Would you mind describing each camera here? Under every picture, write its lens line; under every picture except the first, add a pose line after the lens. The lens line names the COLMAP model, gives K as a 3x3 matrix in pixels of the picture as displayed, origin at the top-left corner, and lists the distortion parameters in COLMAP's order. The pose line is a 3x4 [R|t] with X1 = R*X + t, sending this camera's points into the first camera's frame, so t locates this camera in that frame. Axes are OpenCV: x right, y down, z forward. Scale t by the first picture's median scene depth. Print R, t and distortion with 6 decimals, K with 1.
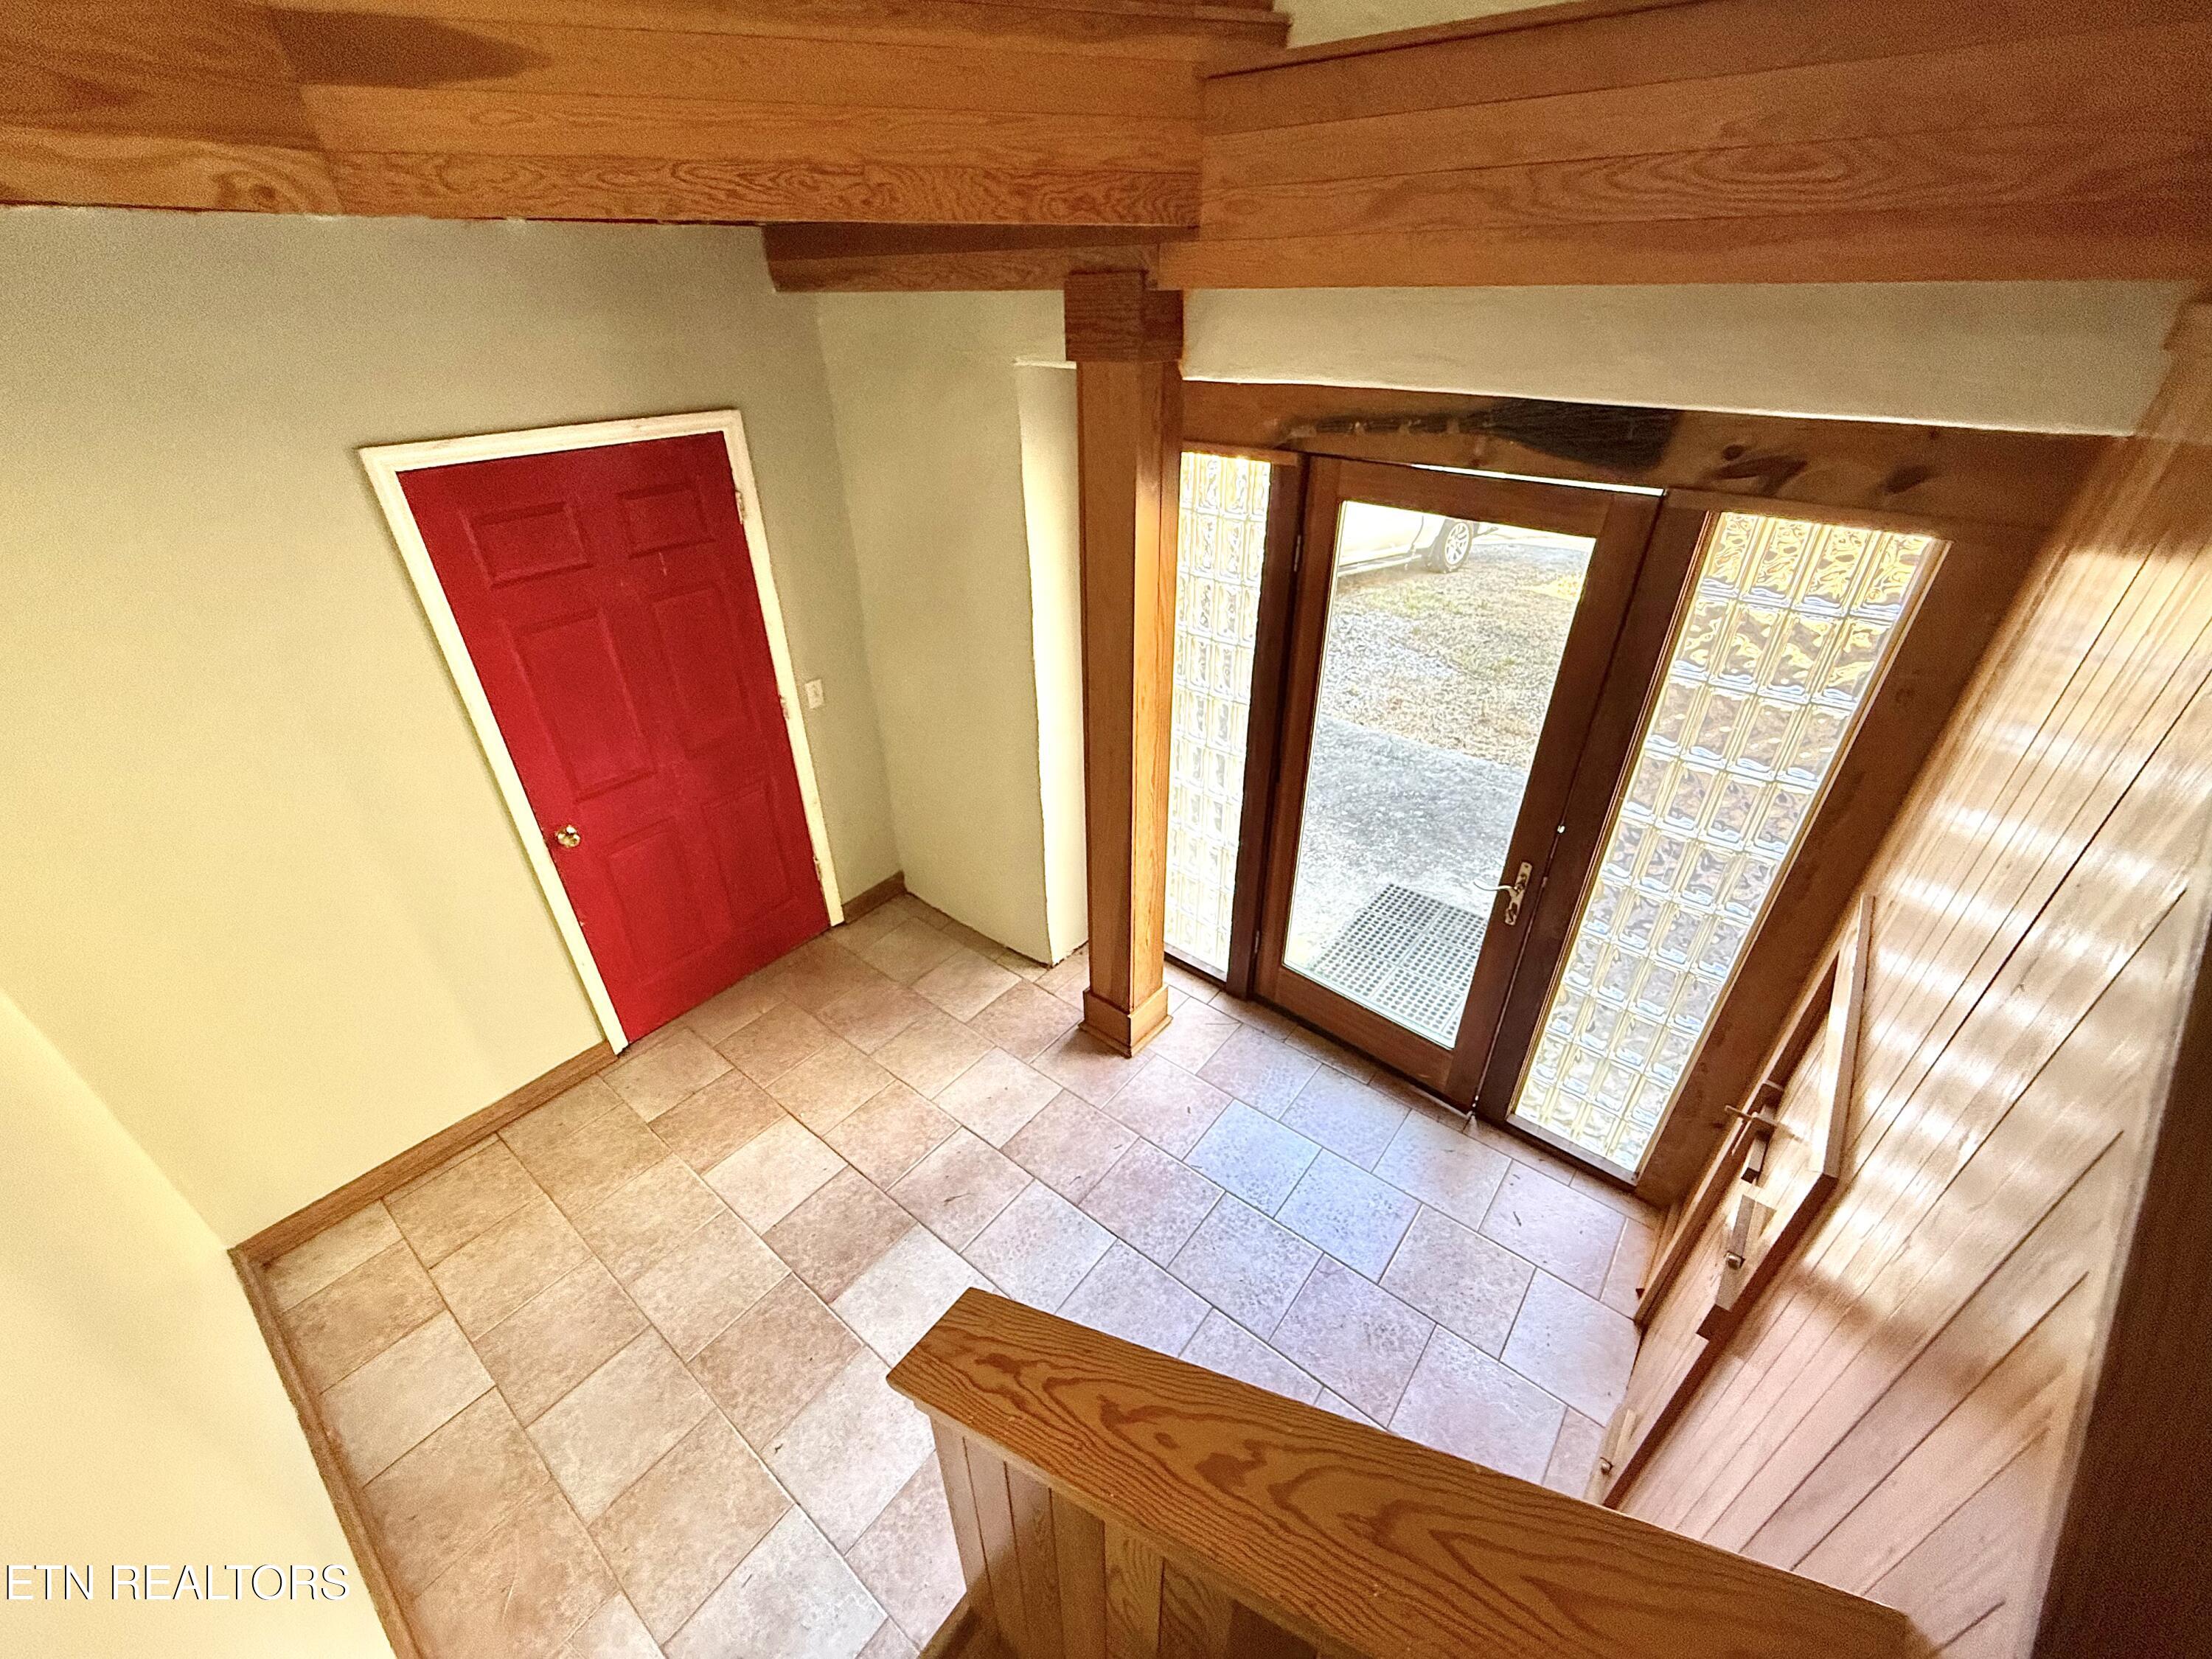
lens RADIAL K [[882.6, 0, 1105.3], [0, 882.6, 830.2], [0, 0, 1]] dist [0.000643, 0.000285]
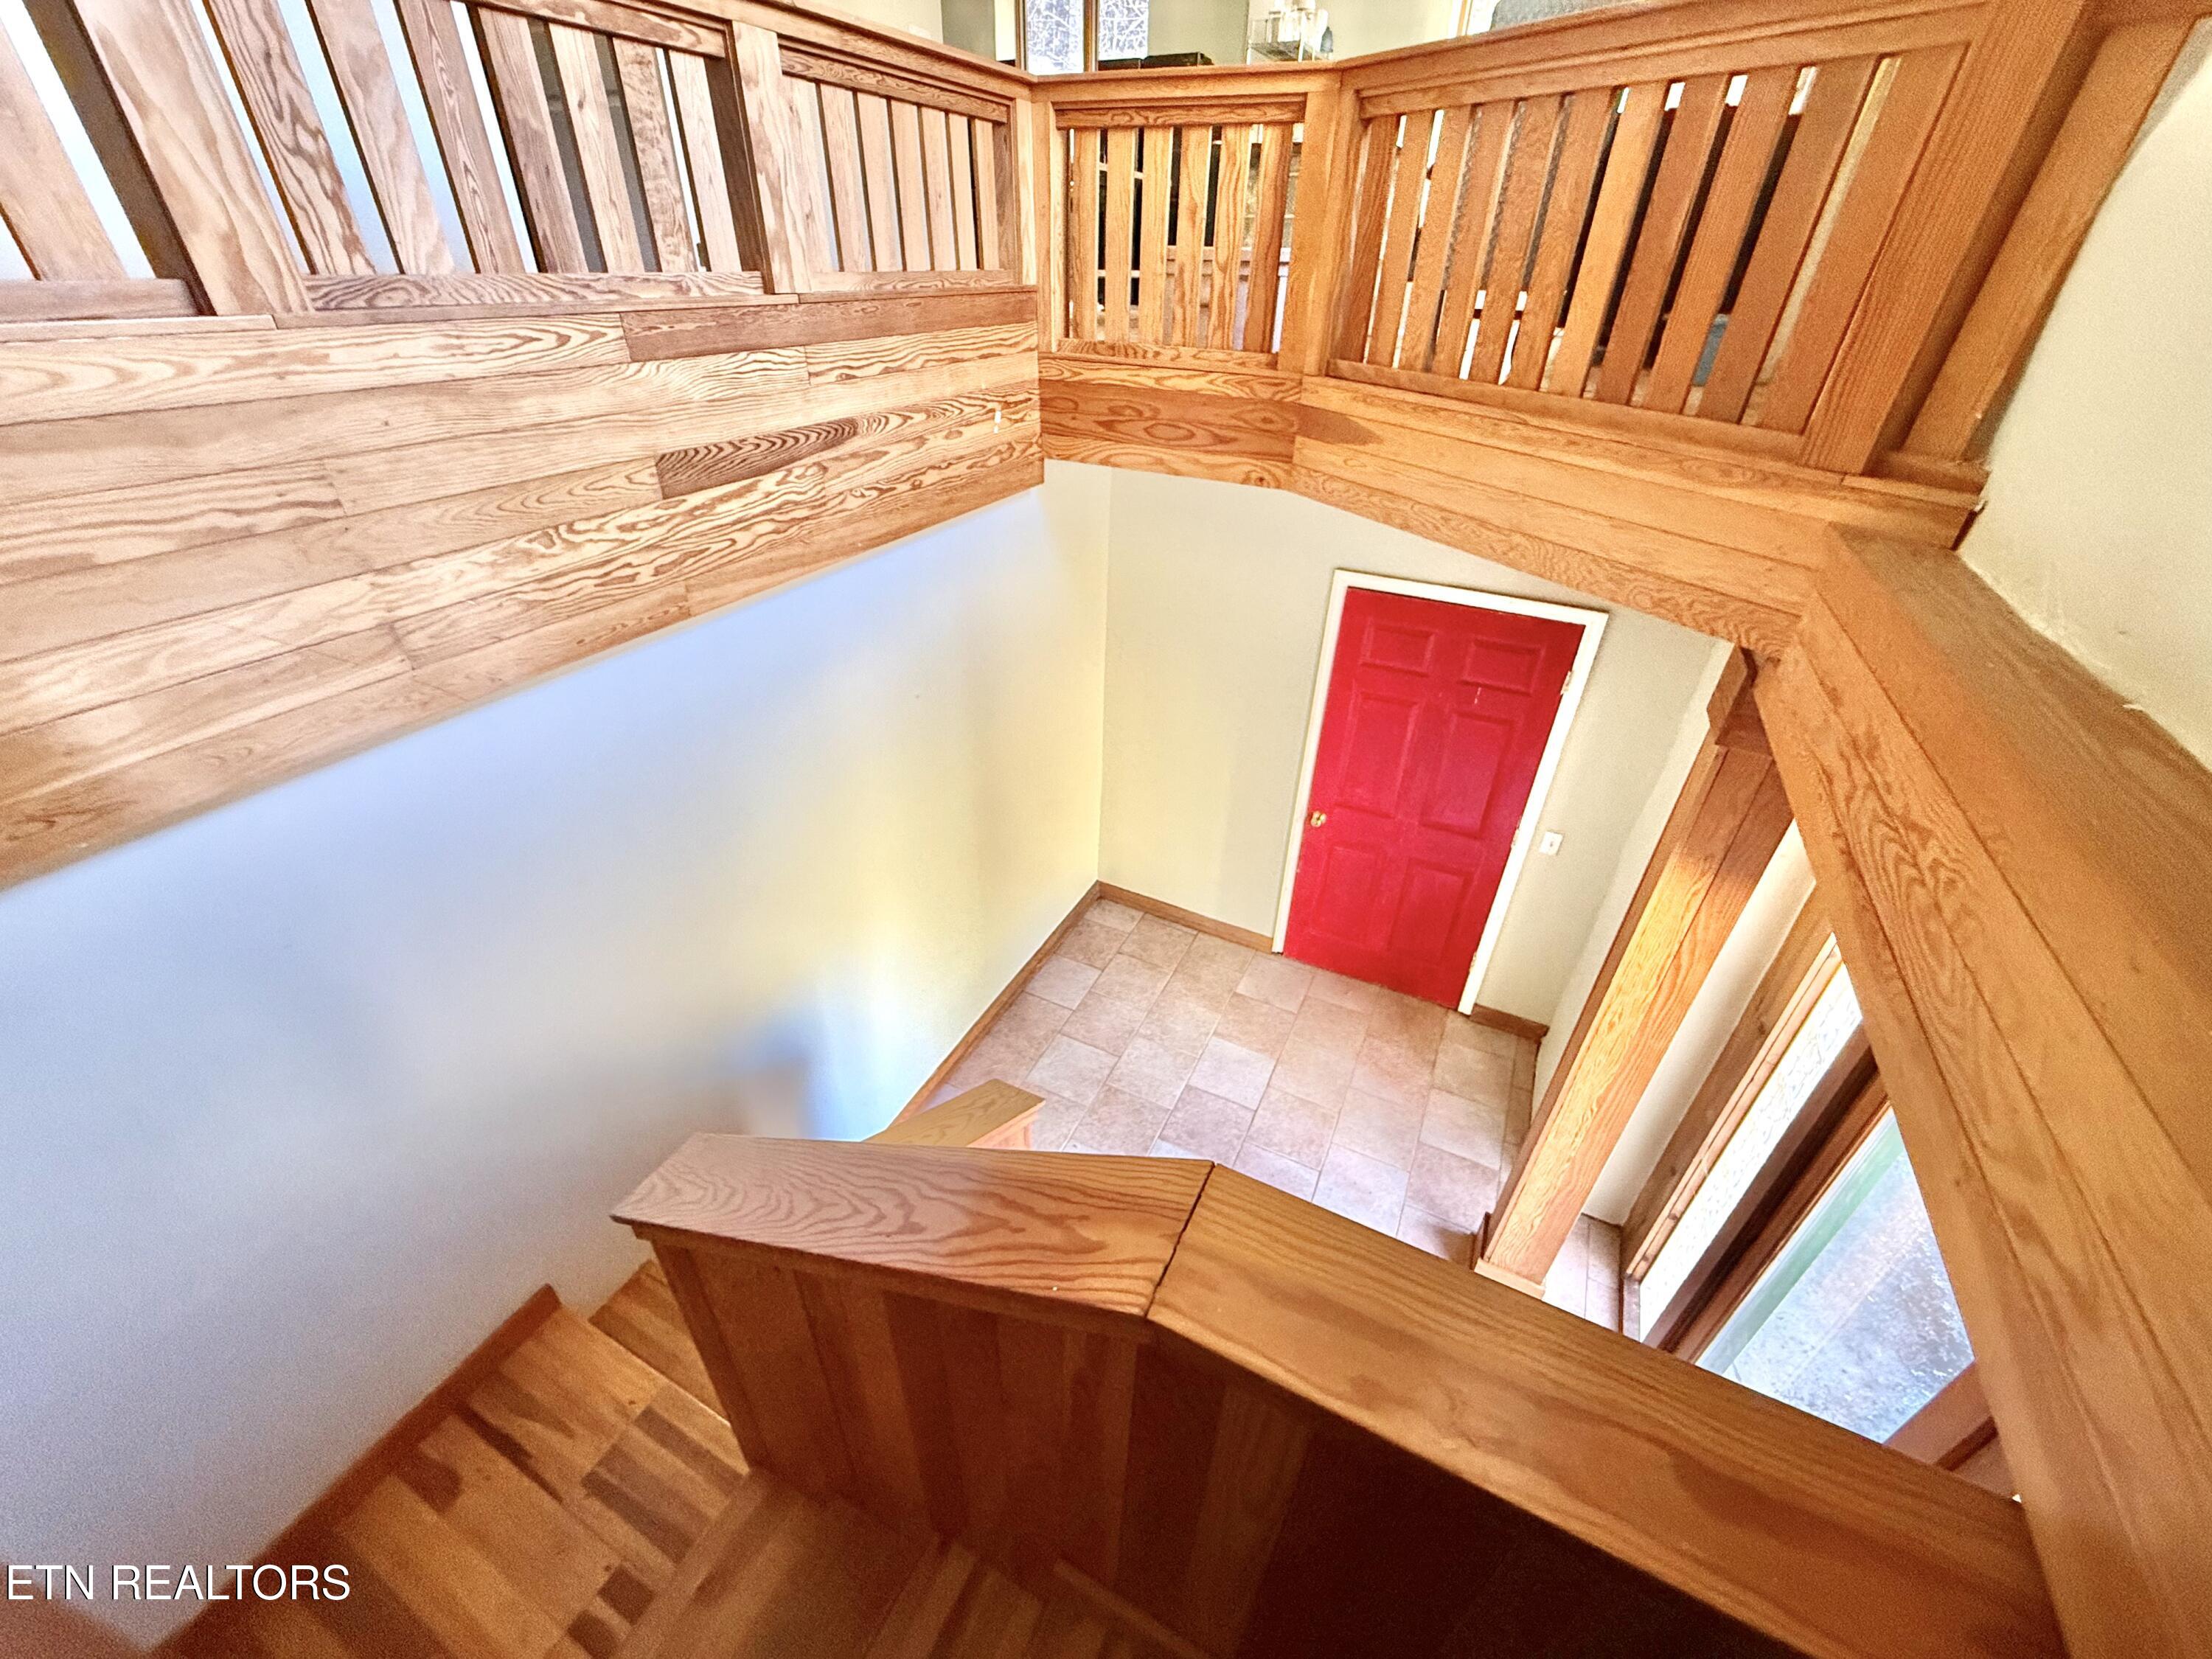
lens RADIAL K [[882.6, 0, 1092.4], [0, 882.6, 833.0], [0, 0, 1]] dist [0.000643, 0.000285]
pose [[0.209440, 0.550032, -0.808455, 0.531257], [-0.536327, 0.755946, 0.375366, -0.327480], [0.817611, 0.354980, 0.453322, 0.022320]]
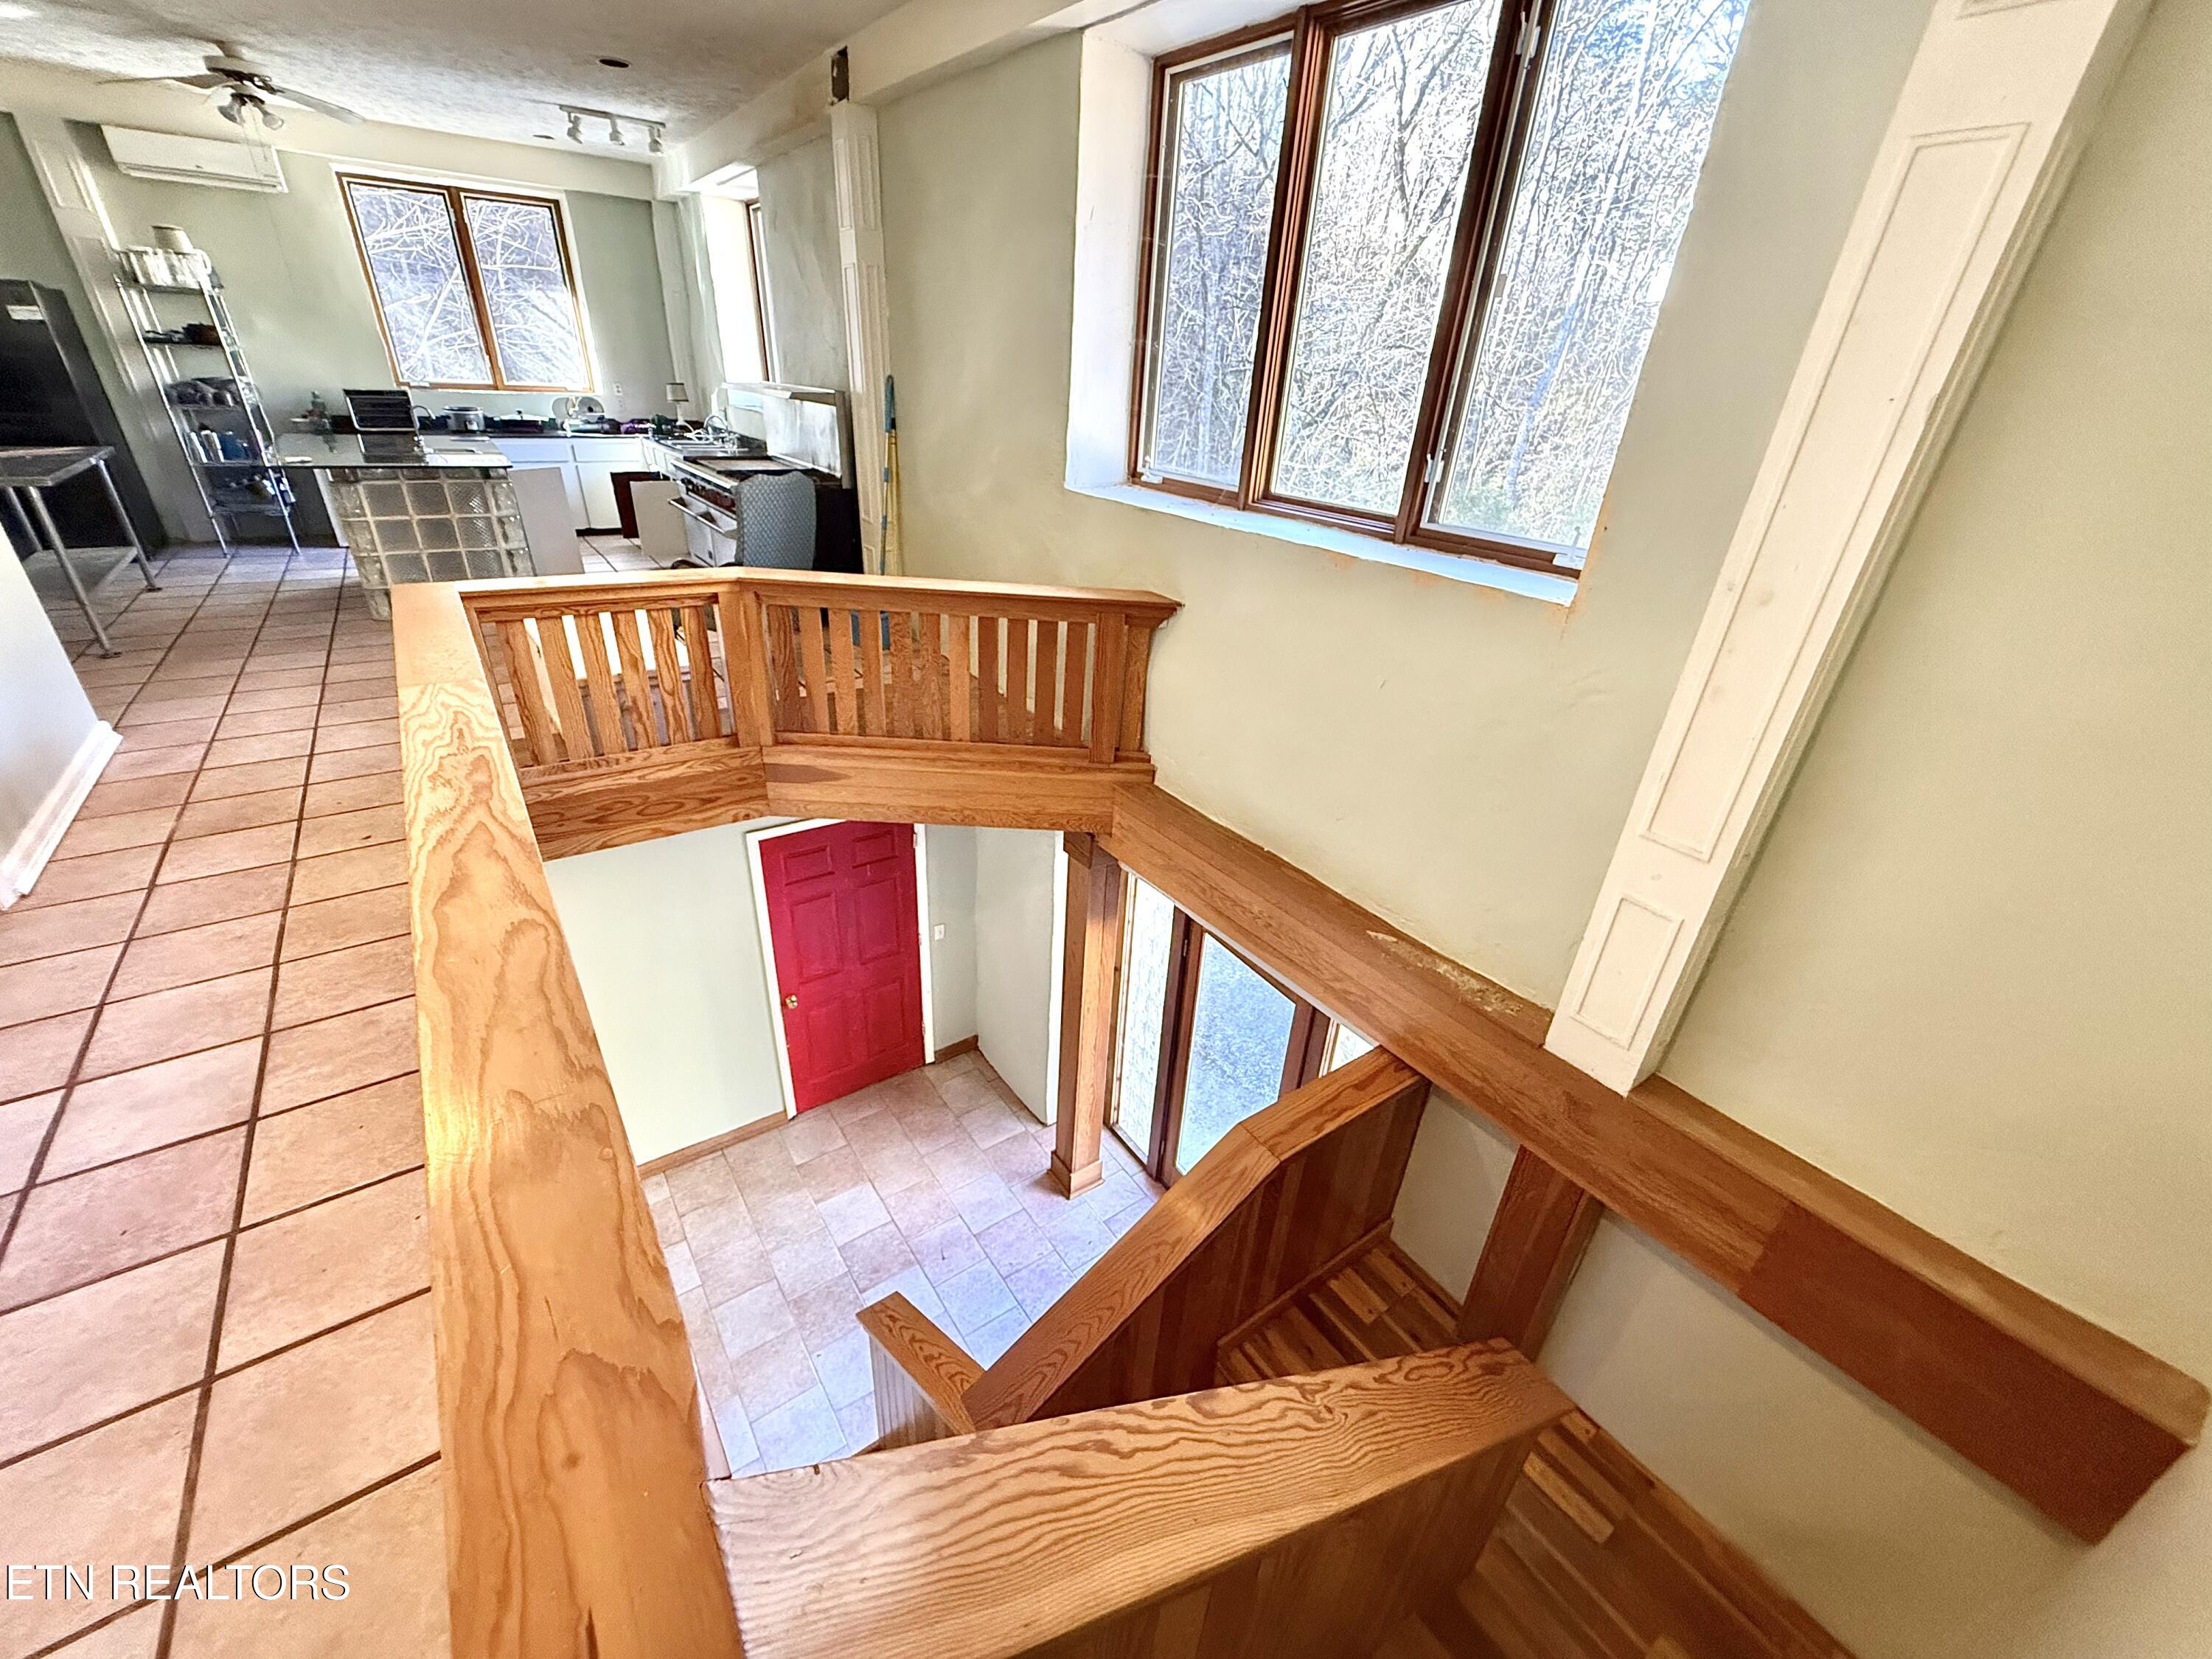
lens RADIAL K [[882.6, 0, 1101.1], [0, 882.6, 837.8], [0, 0, 1]] dist [0.000643, 0.000285]
pose [[0.960735, 0.179654, -0.211455, 0.350873], [-0.196281, 0.978693, -0.060285, -0.349355], [0.196119, 0.099422, 0.975527, -0.726153]]
